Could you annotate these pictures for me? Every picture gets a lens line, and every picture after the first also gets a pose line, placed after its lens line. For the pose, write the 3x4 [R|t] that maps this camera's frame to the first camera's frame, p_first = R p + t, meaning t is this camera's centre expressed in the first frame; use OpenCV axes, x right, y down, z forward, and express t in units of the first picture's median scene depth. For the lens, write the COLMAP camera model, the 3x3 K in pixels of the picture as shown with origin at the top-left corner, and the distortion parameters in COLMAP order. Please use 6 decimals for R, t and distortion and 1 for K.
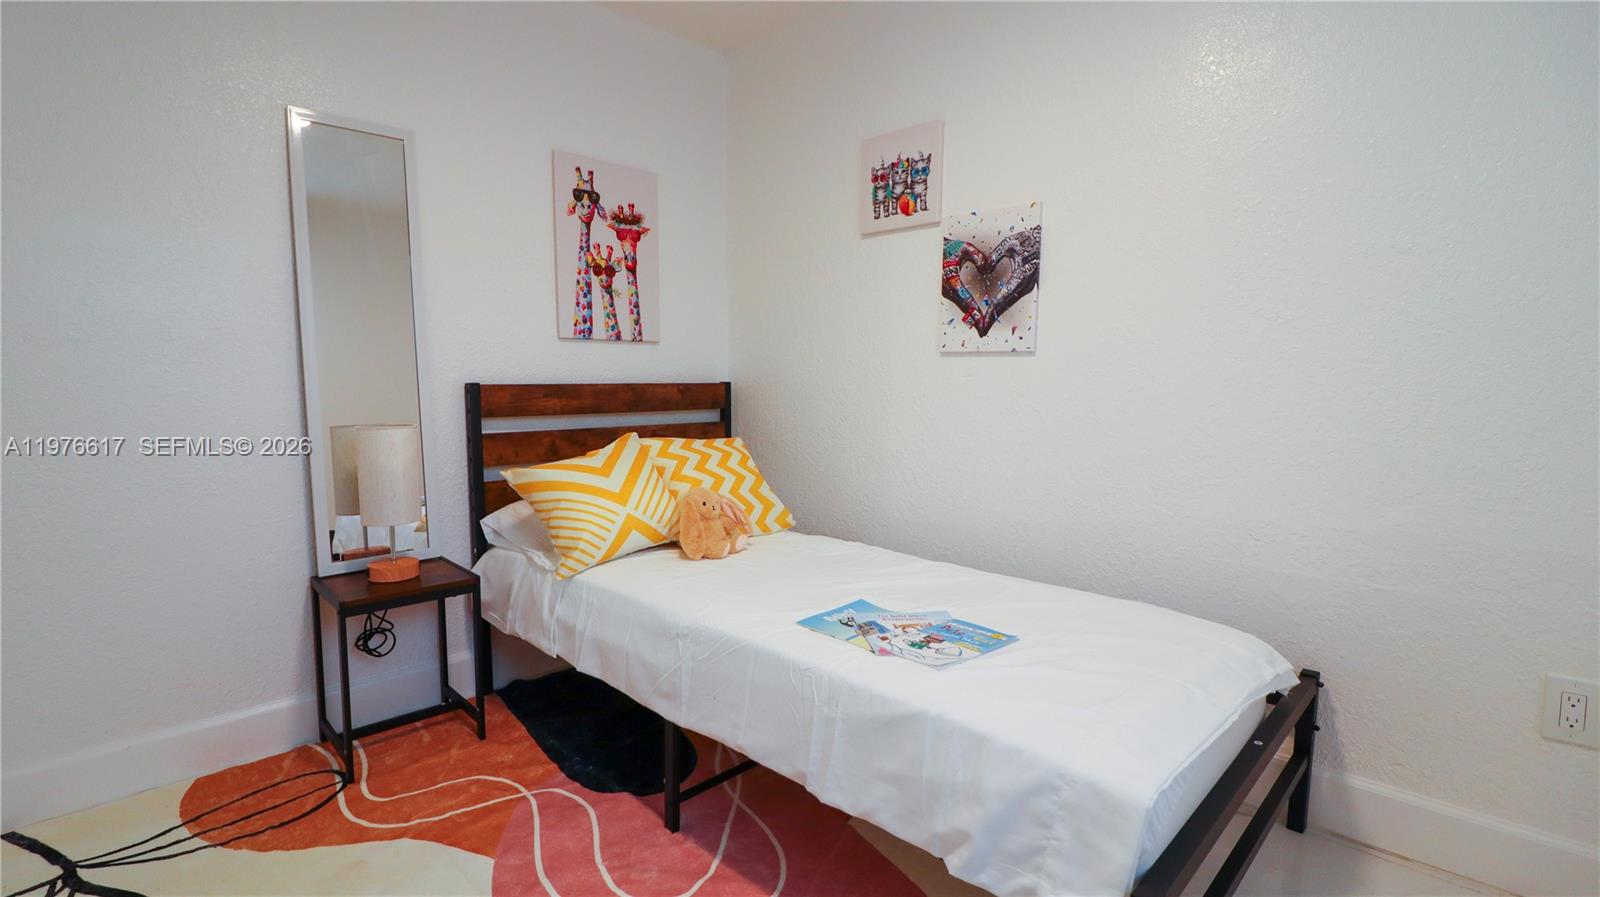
lens RADIAL K [[742.7, 0, 805.1], [0, 742.7, 441.6], [0, 0, 1]] dist [-0.002059, -0.011225]
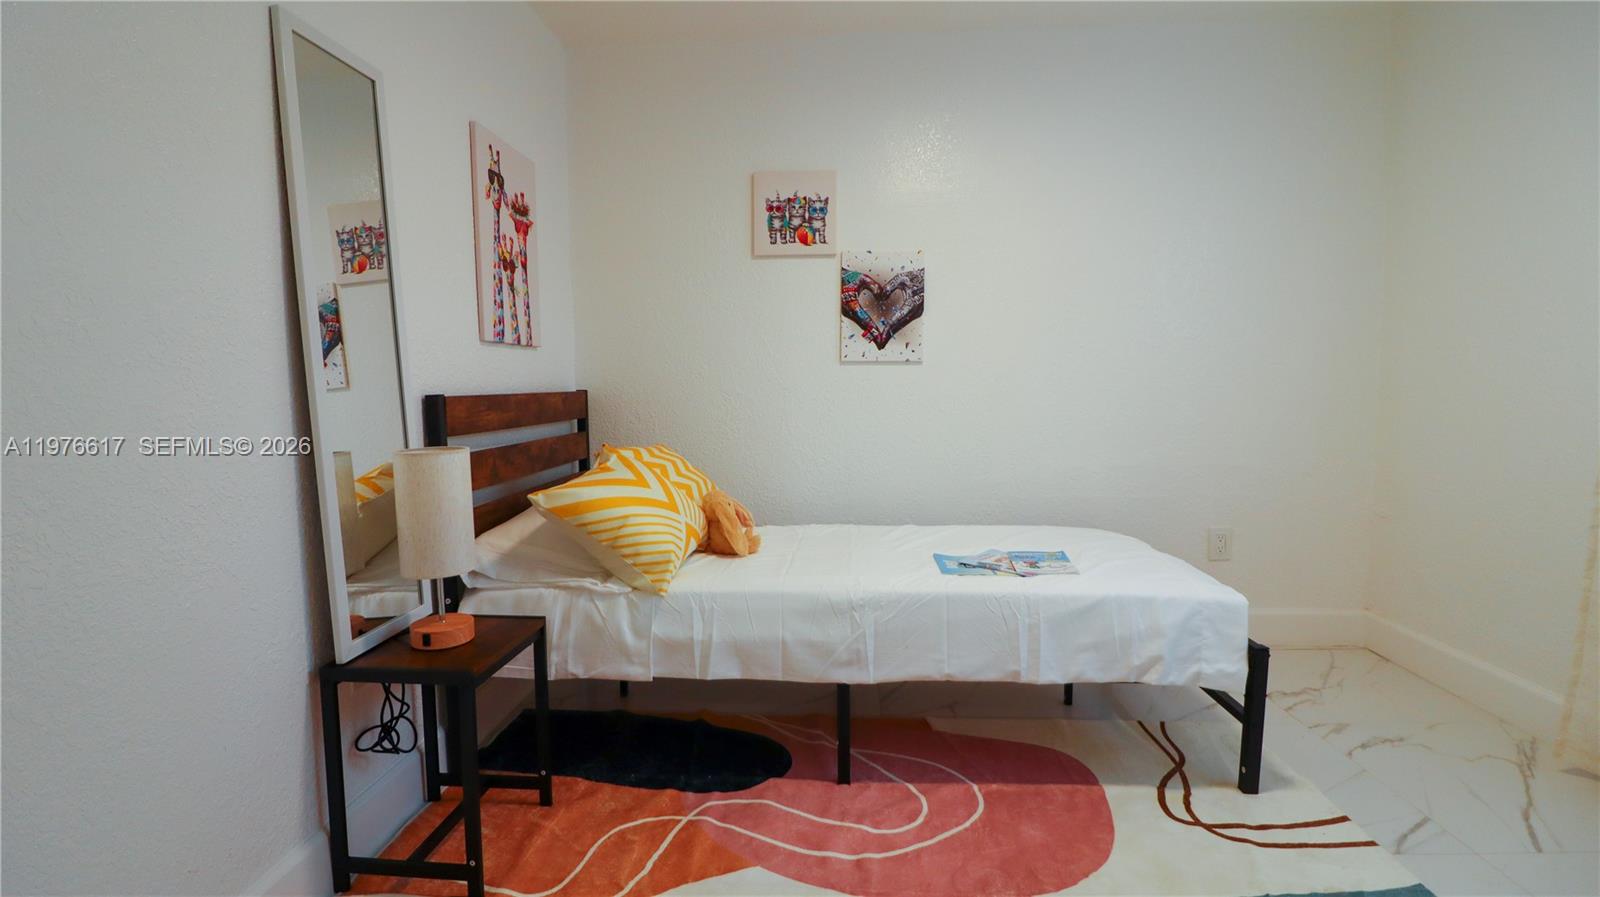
lens RADIAL K [[742.7, 0, 805.1], [0, 742.7, 441.6], [0, 0, 1]] dist [-0.002059, -0.011225]
pose [[0.749903, -0.063357, 0.658507, -0.690503], [0.069081, 0.997461, 0.017300, -0.014193], [-0.657931, 0.032517, 0.752376, 0.128162]]
